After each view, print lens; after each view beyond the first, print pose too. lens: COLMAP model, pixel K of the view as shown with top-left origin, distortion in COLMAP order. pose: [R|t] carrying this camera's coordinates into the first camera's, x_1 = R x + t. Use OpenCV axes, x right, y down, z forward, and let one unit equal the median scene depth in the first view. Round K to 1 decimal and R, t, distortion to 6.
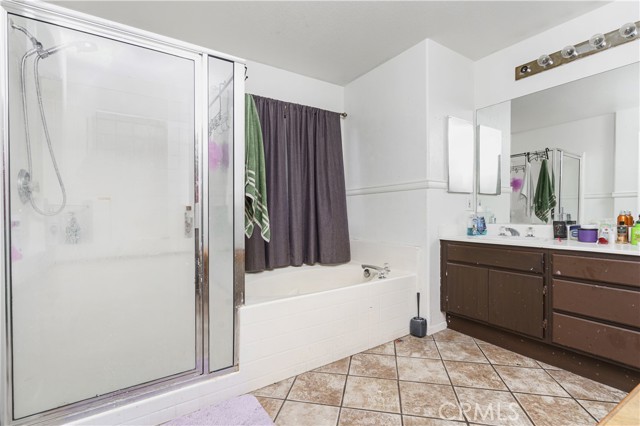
lens RADIAL K [[300.9, 0, 320.0], [0, 300.9, 213.0], [0, 0, 1]] dist [-0.022362, -0.000127]
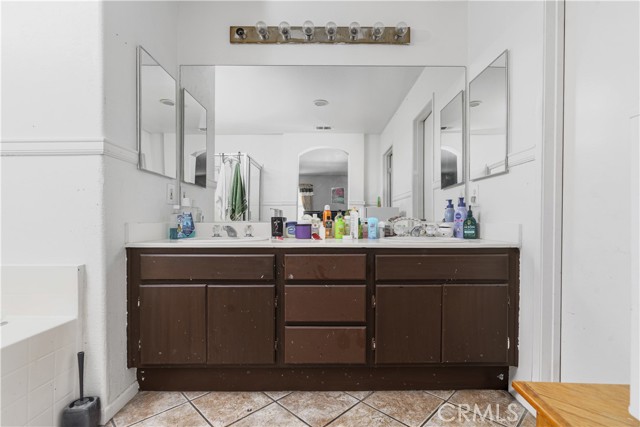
lens RADIAL K [[302.1, 0, 320.4], [0, 302.1, 222.6], [0, 0, 1]] dist [-0.001427, 0.000000]
pose [[0.559874, -0.000634, 0.828578, 0.138020], [0.001777, 0.999998, -0.000436, 0.045134], [-0.828576, 0.001716, 0.559874, 0.393723]]
